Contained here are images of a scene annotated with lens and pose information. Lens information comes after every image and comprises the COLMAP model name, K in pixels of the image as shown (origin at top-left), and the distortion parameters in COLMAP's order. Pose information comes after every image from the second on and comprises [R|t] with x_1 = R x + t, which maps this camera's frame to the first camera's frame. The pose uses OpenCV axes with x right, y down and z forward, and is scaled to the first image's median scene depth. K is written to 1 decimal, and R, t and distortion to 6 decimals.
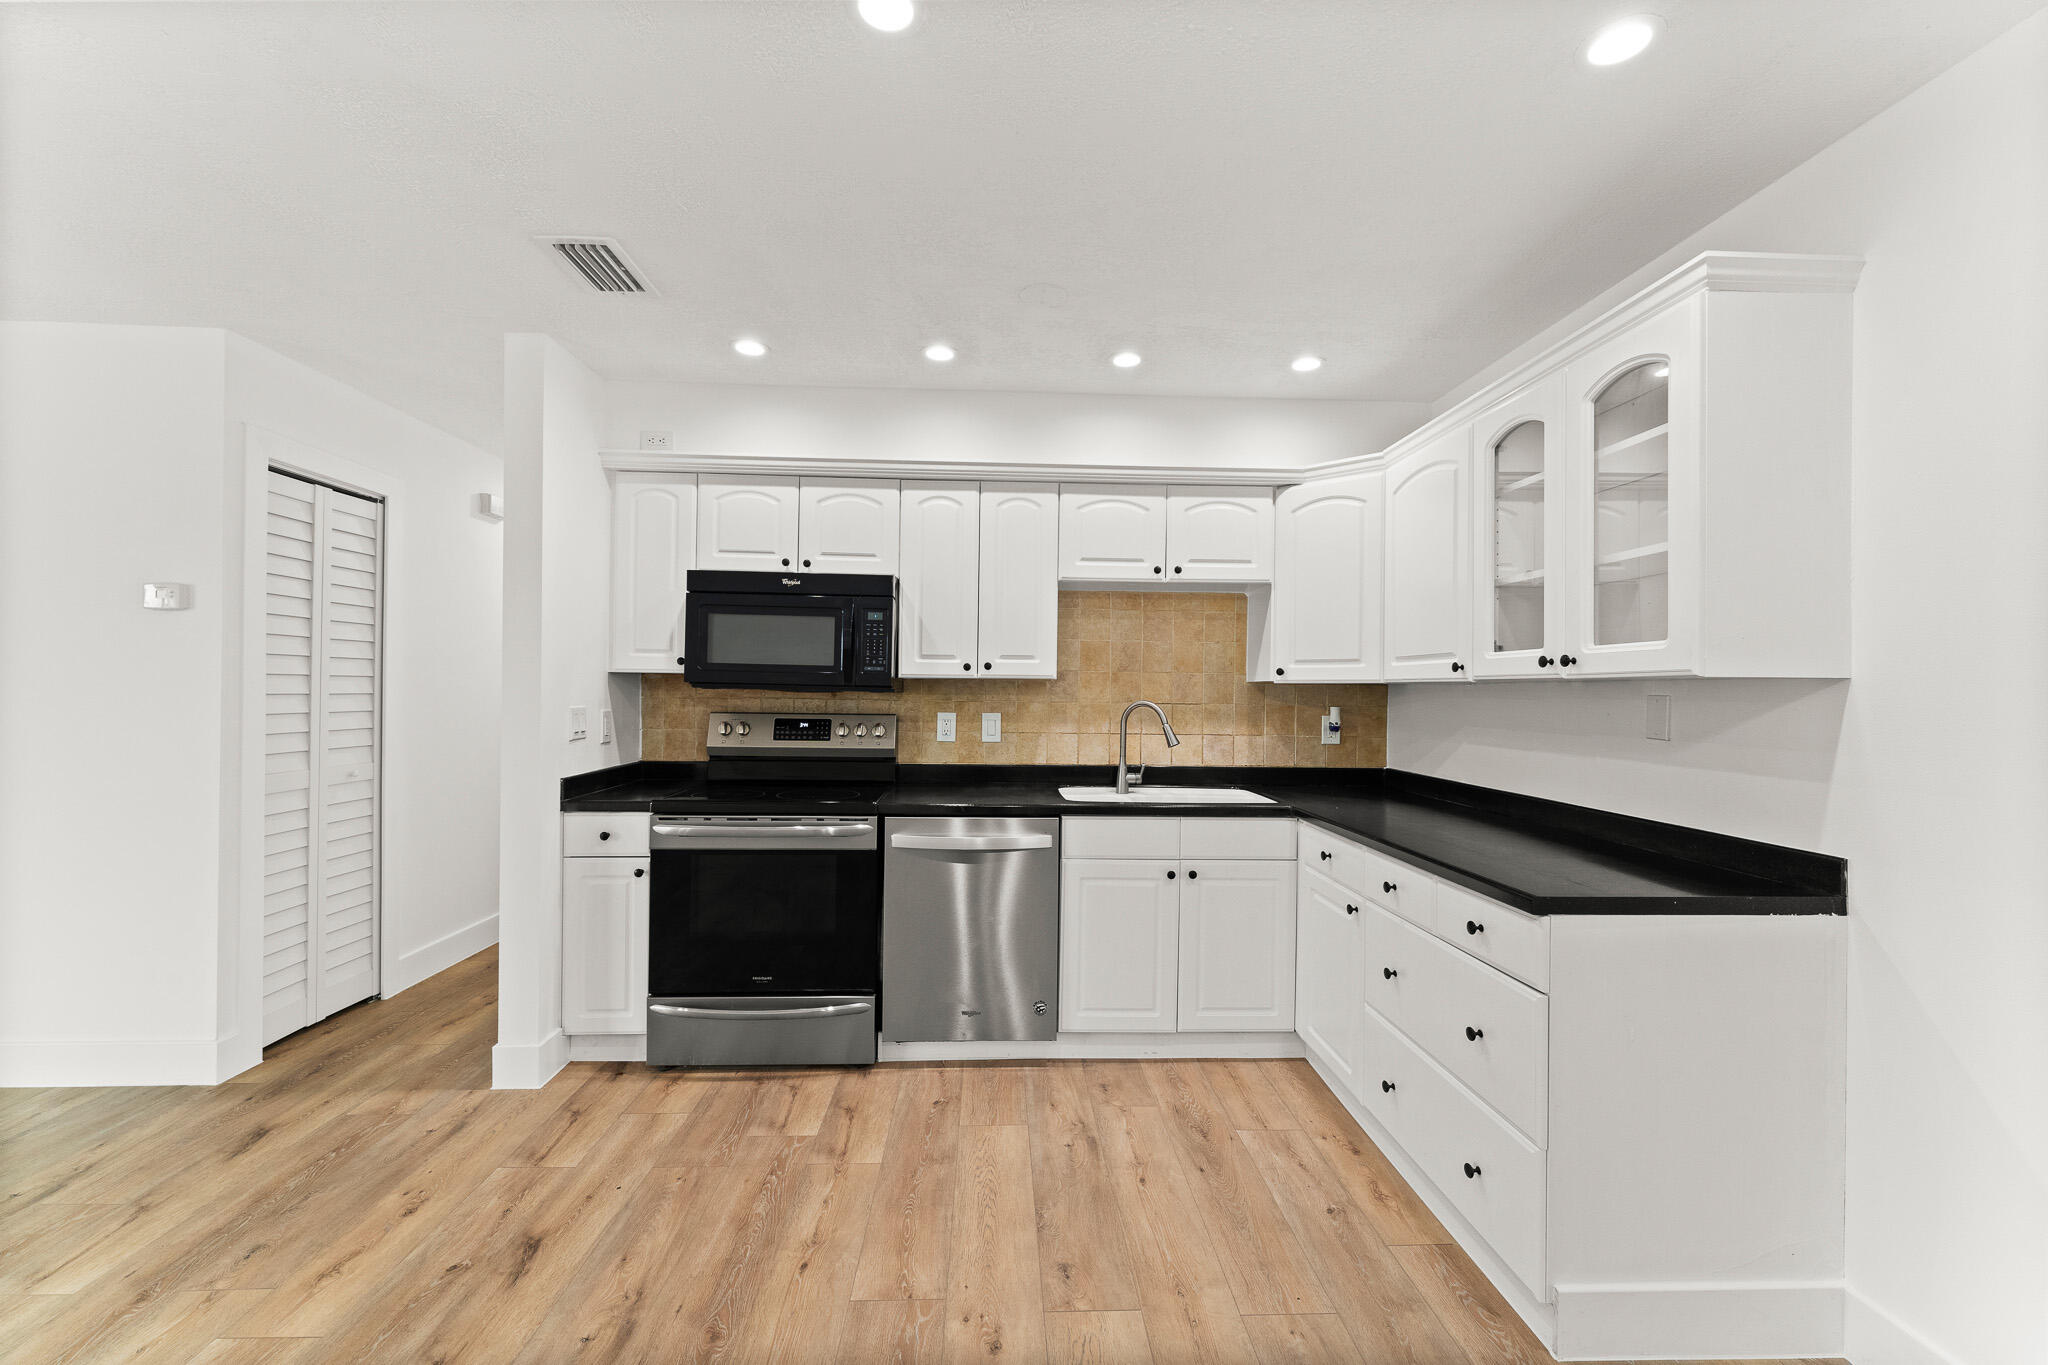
lens RADIAL K [[832.1, 0, 1020.5], [0, 832.1, 687.5], [0, 0, 1]] dist [0.000768, 0.000811]
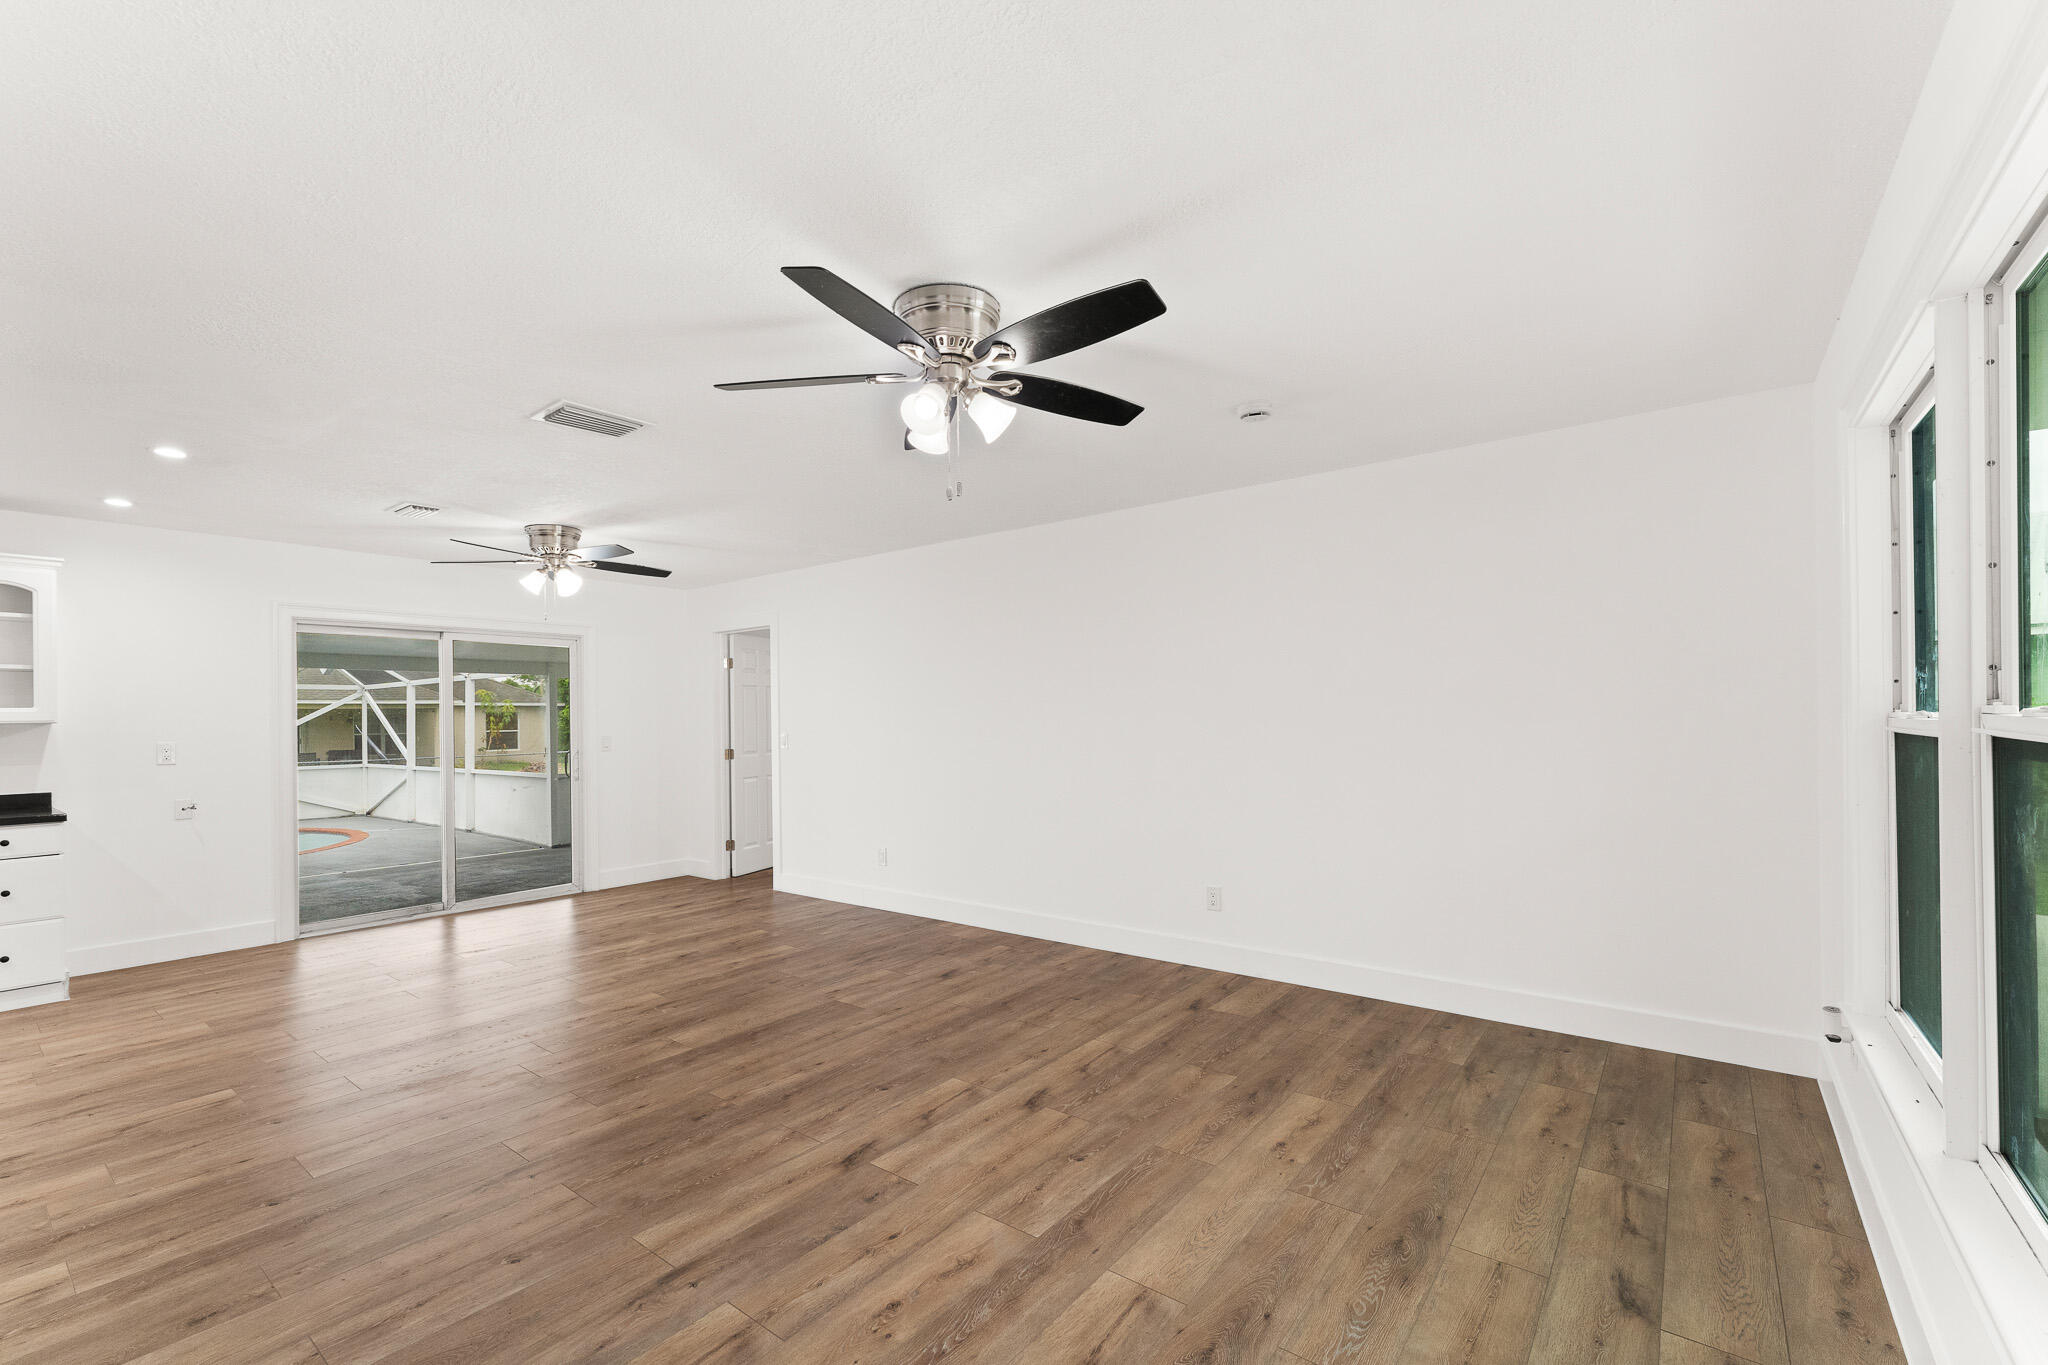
lens RADIAL K [[869.3, 0, 1016.7], [0, 869.3, 707.2], [0, 0, 1]] dist [-0.000398, -0.000119]
pose [[-0.766751, 0.007576, 0.641900, -1.797147], [0.005603, 0.999971, -0.005110, -0.019252], [-0.641921, -0.000321, -0.766771, 0.662113]]
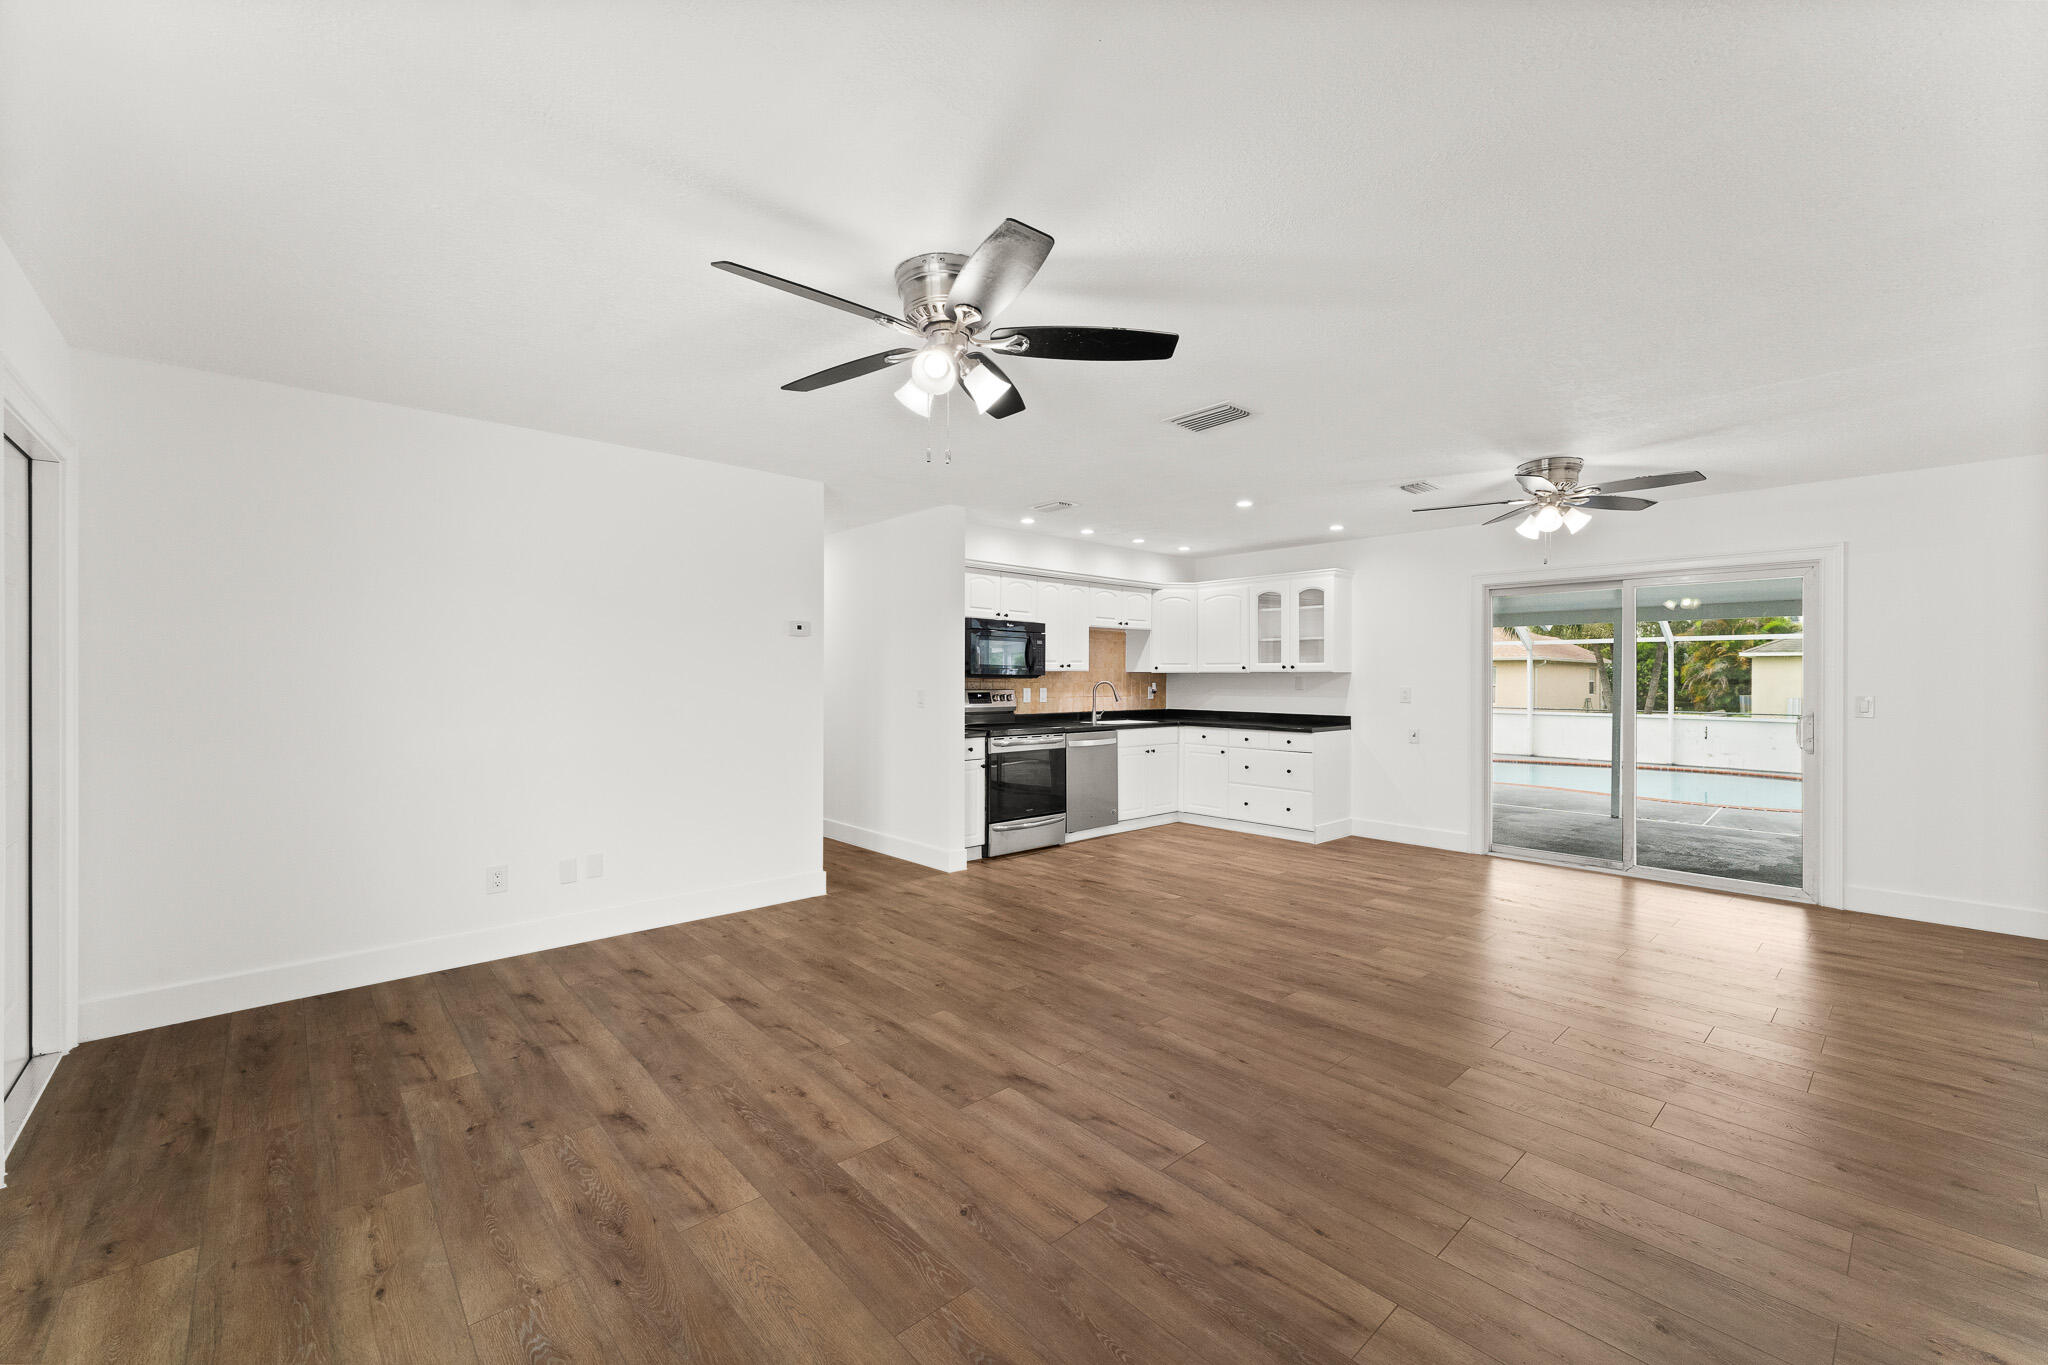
lens RADIAL K [[832.1, 0, 1017.3], [0, 832.1, 675.7], [0, 0, 1]] dist [0.000768, 0.000811]
pose [[0.766265, -0.007712, 0.642478, -1.683786], [0.004428, 0.999968, 0.006722, -0.016120], [-0.642509, -0.002306, 0.766275, -0.629927]]
